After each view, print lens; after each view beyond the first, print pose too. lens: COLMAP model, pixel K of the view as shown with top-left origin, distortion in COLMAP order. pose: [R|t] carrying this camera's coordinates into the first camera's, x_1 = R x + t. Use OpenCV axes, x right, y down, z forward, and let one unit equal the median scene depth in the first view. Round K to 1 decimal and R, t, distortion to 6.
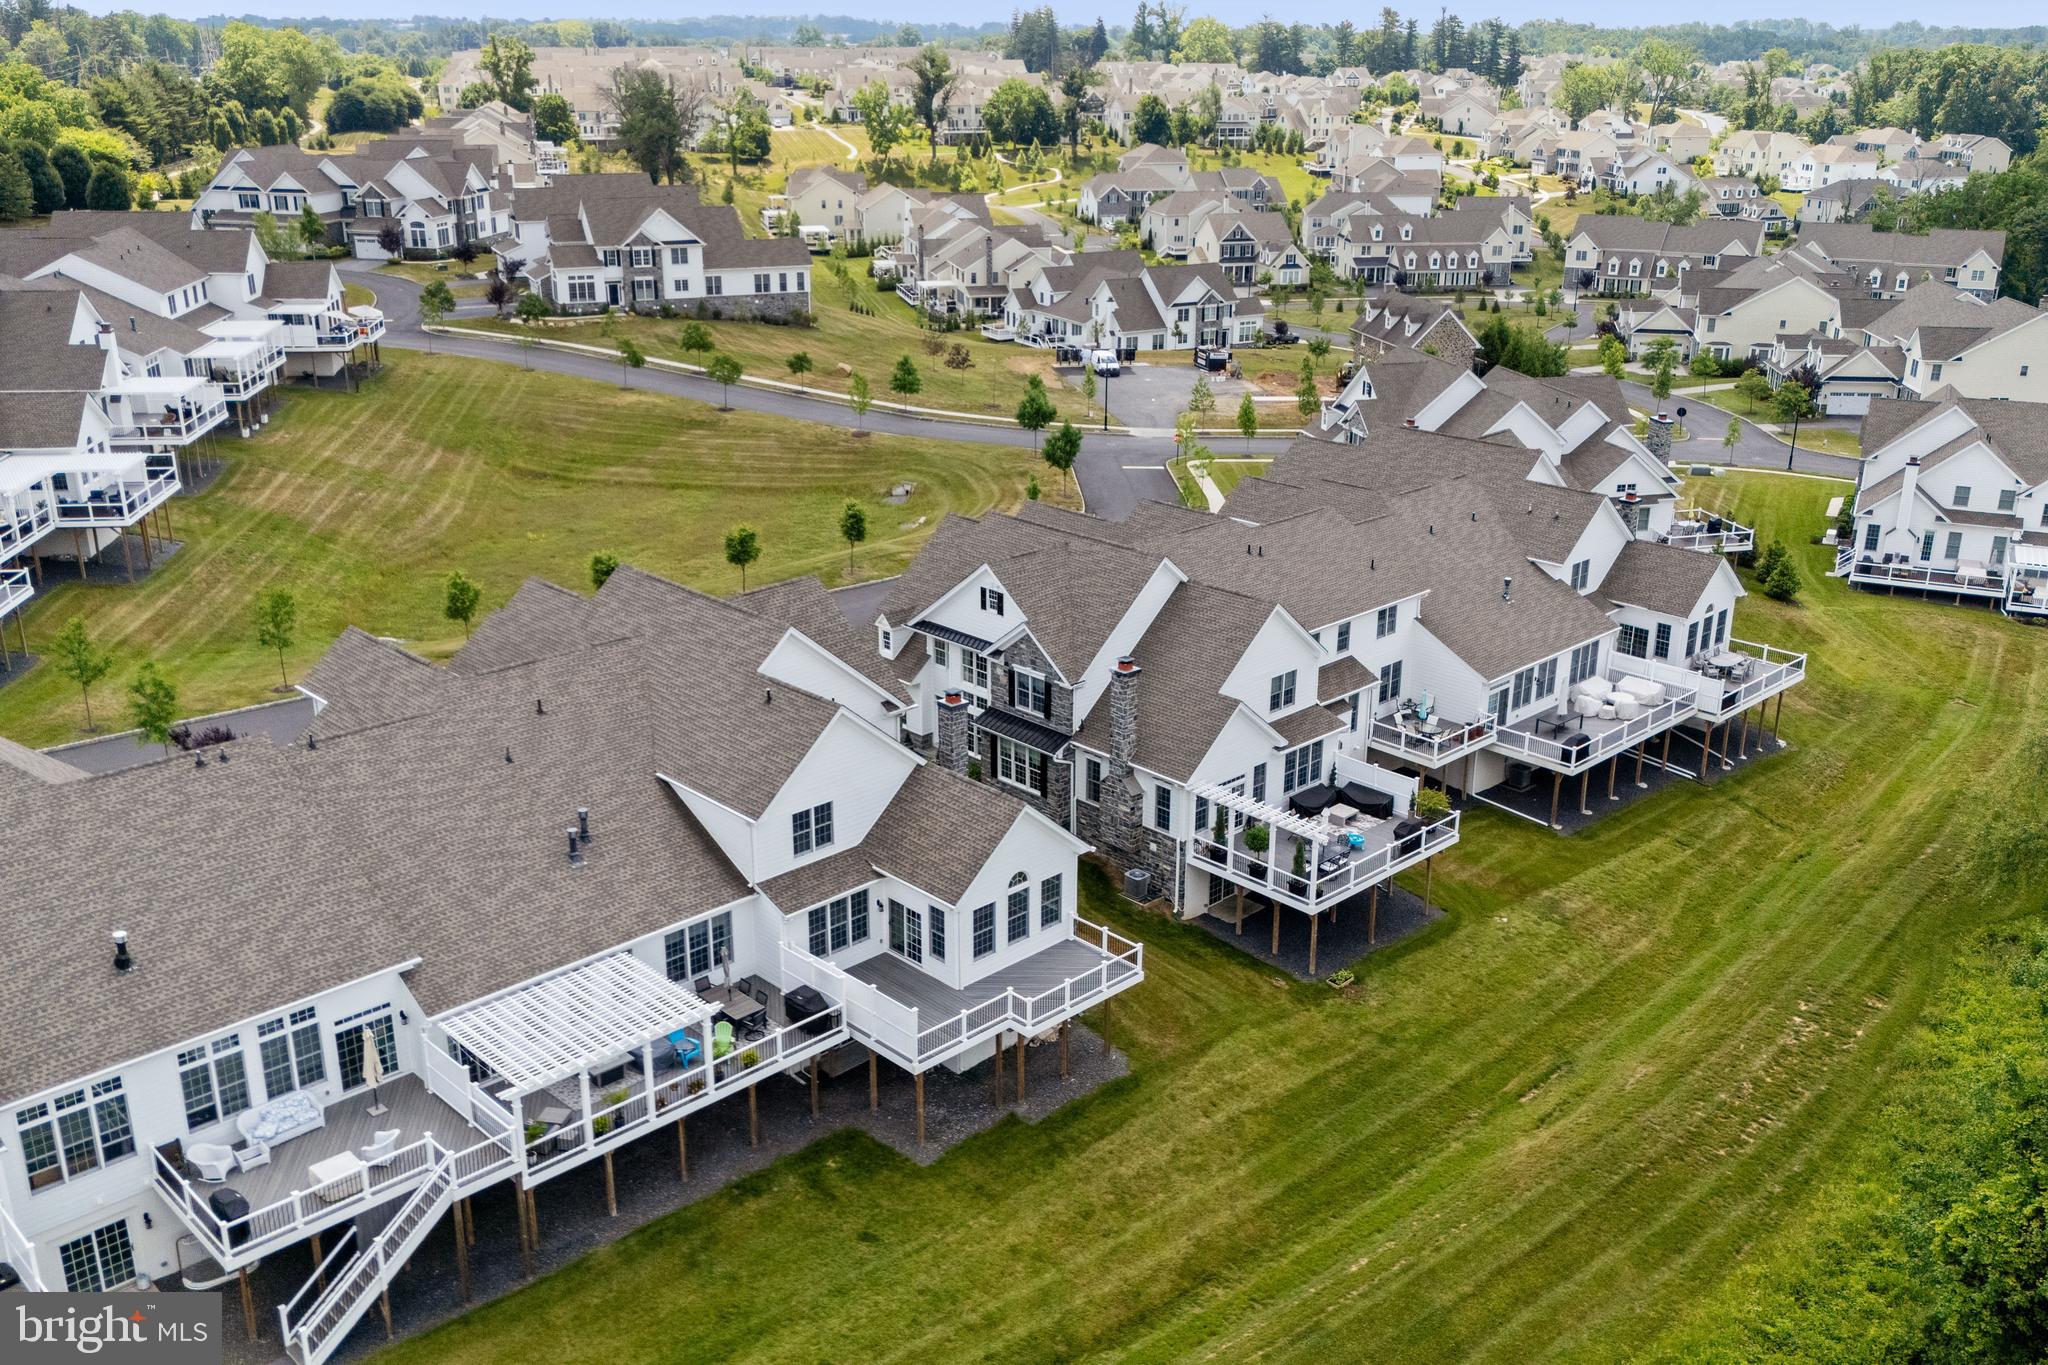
lens RADIAL K [[1744.9, 0, 1016.6], [0, 1744.9, 684.1], [0, 0, 1]] dist [0.113187, -0.200599]
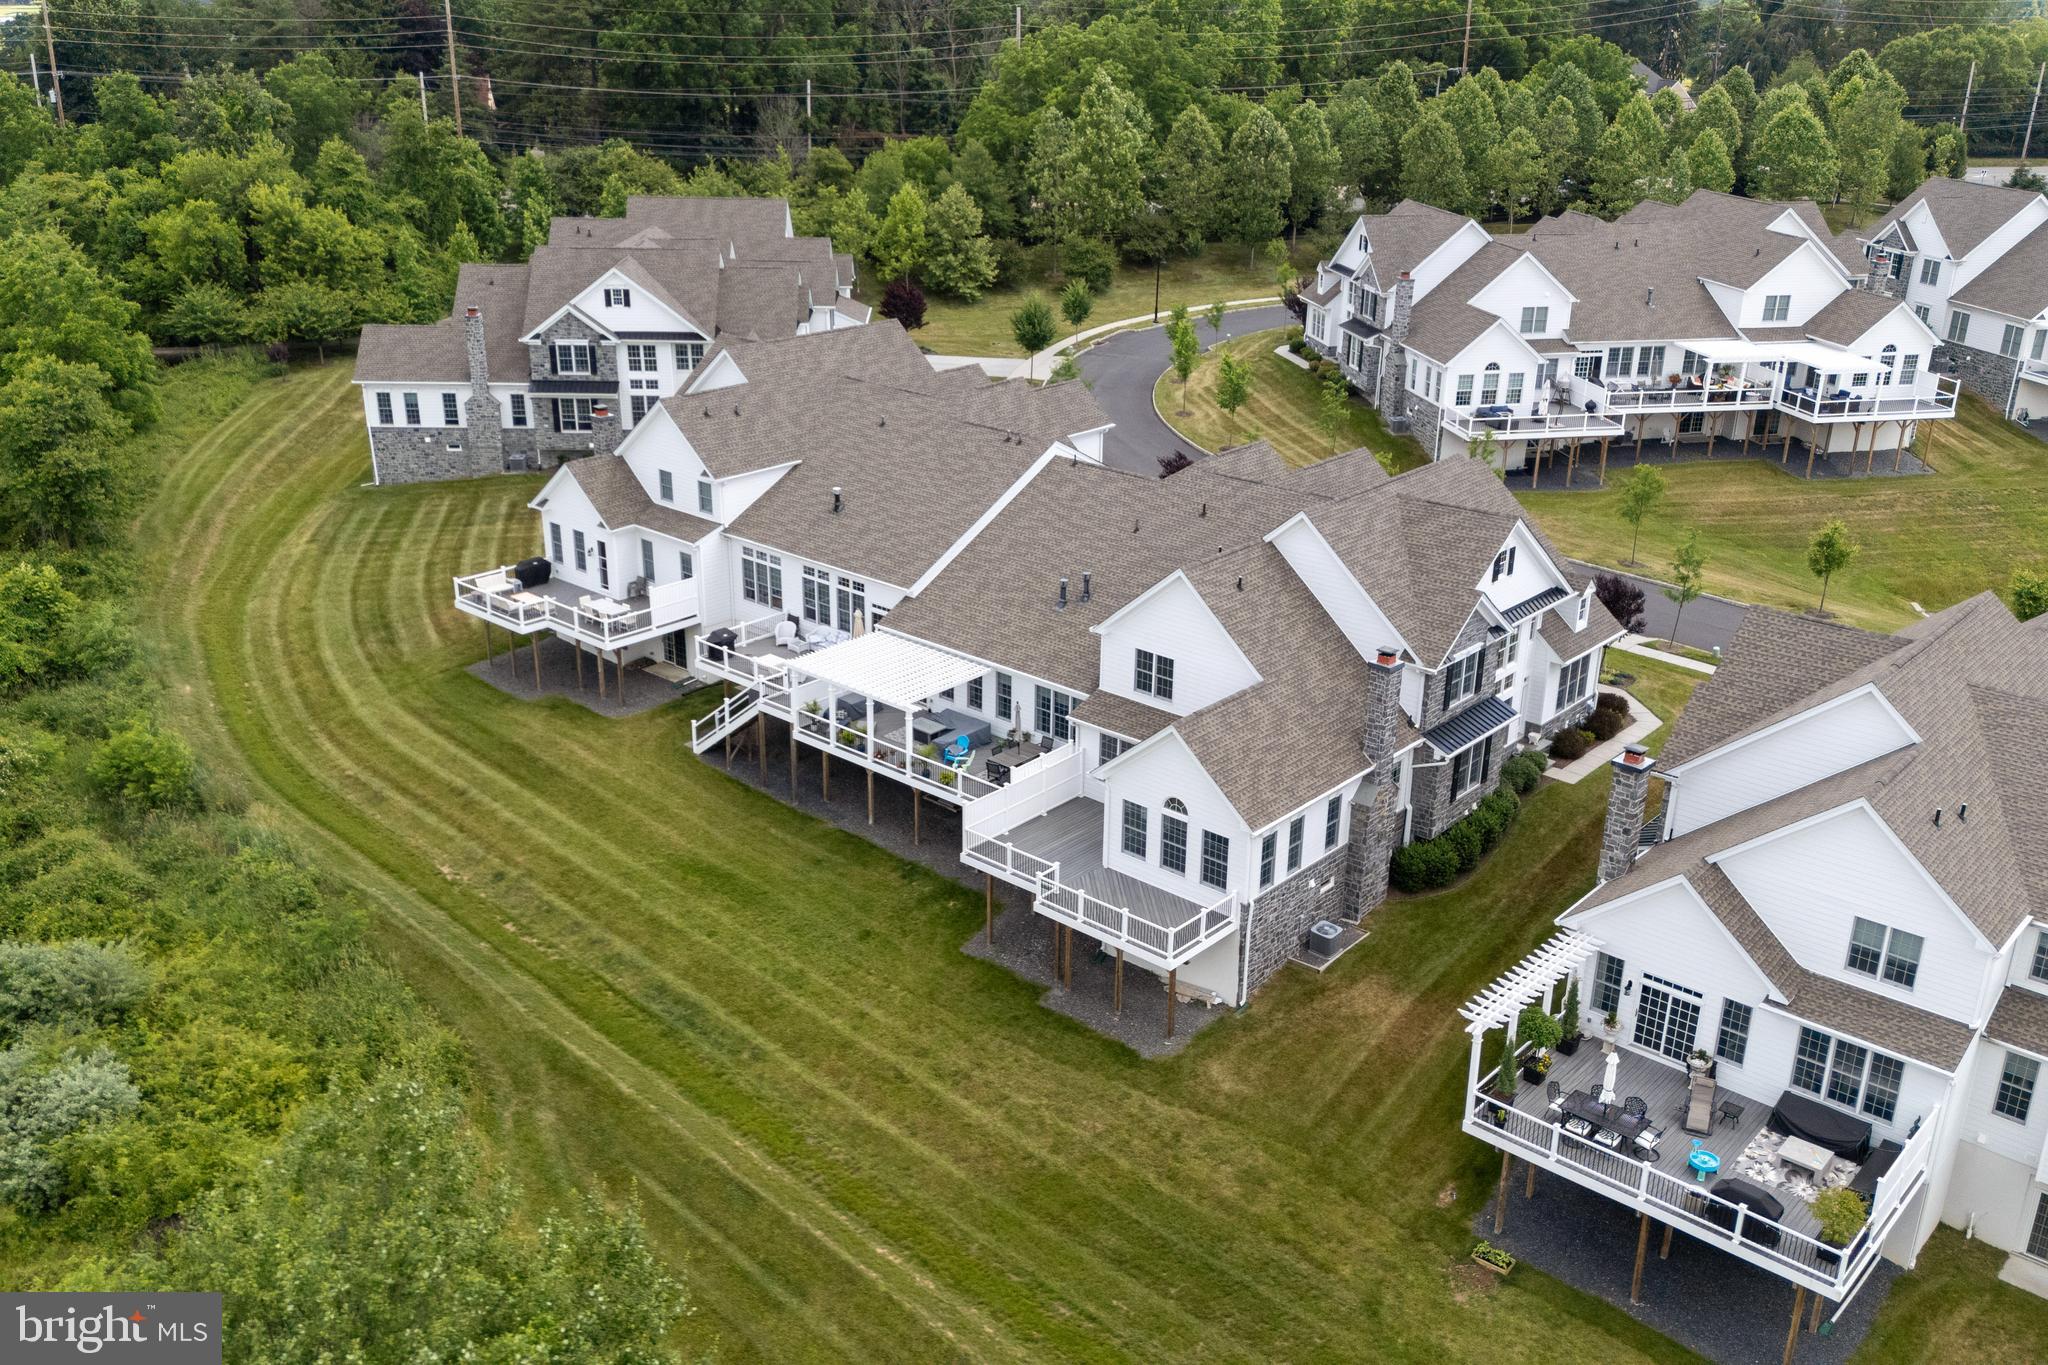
lens RADIAL K [[1755.1, 0, 1028.0], [0, 1755.1, 692.1], [0, 0, 1]] dist [0.081301, -0.106876]
pose [[0.079433, 0.363984, -0.928012, 0.659702], [-0.352187, 0.881162, 0.315464, -0.163643], [0.932553, 0.301775, 0.198183, 0.568171]]
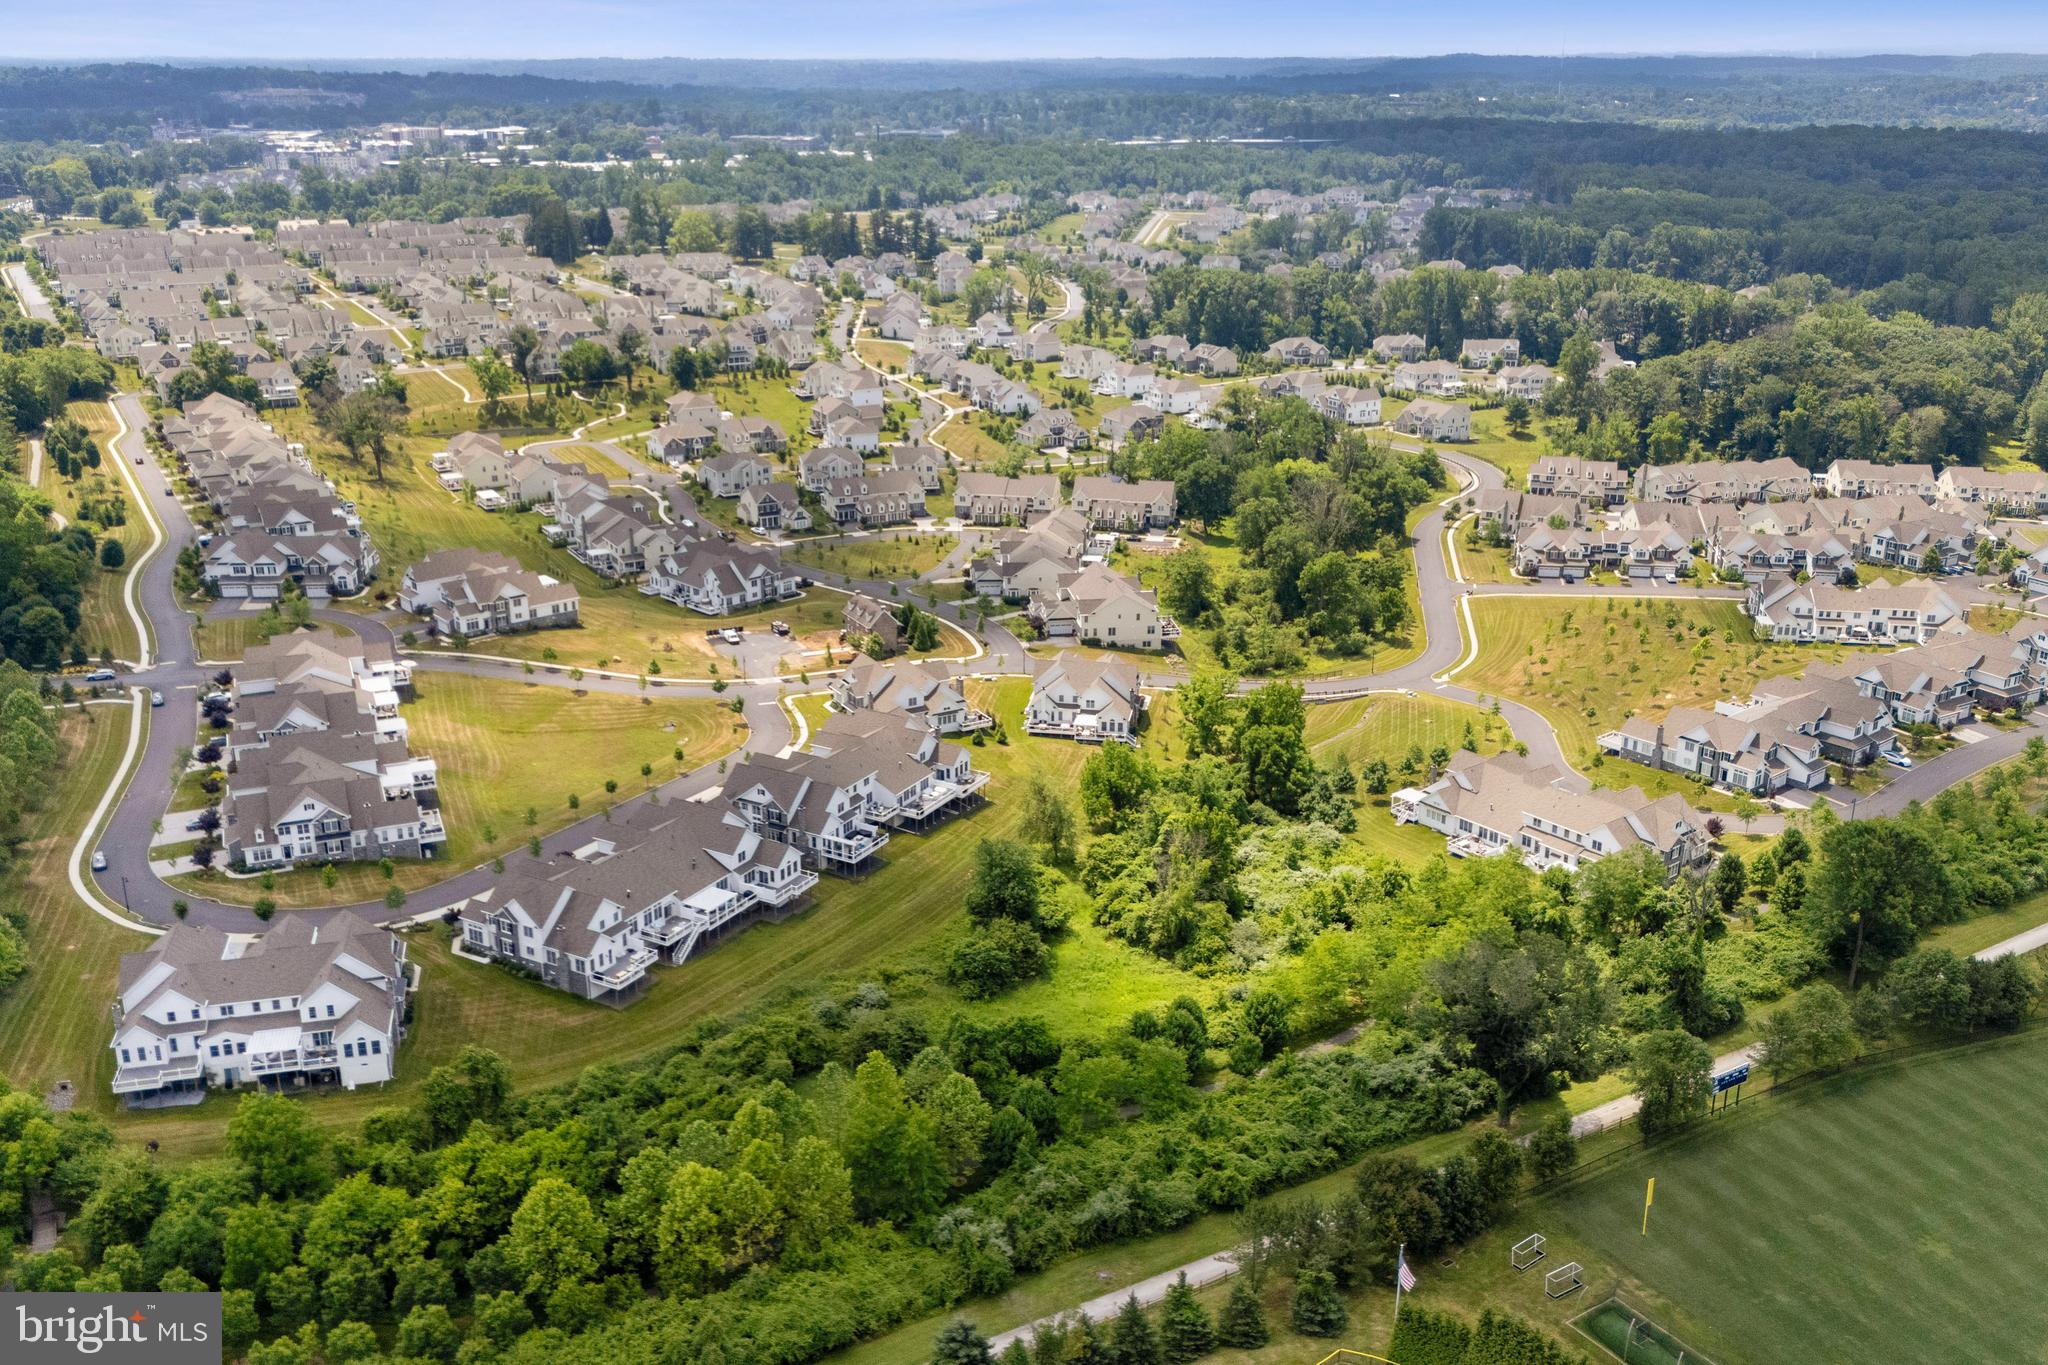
lens RADIAL K [[1755.1, 0, 1028.0], [0, 1755.1, 692.1], [0, 0, 1]] dist [0.081301, -0.106876]
pose [[0.955457, -0.096197, 0.279014, -0.490867], [0.097415, 0.995198, 0.009532, -0.237729], [-0.278591, 0.018073, 0.960240, -2.730897]]
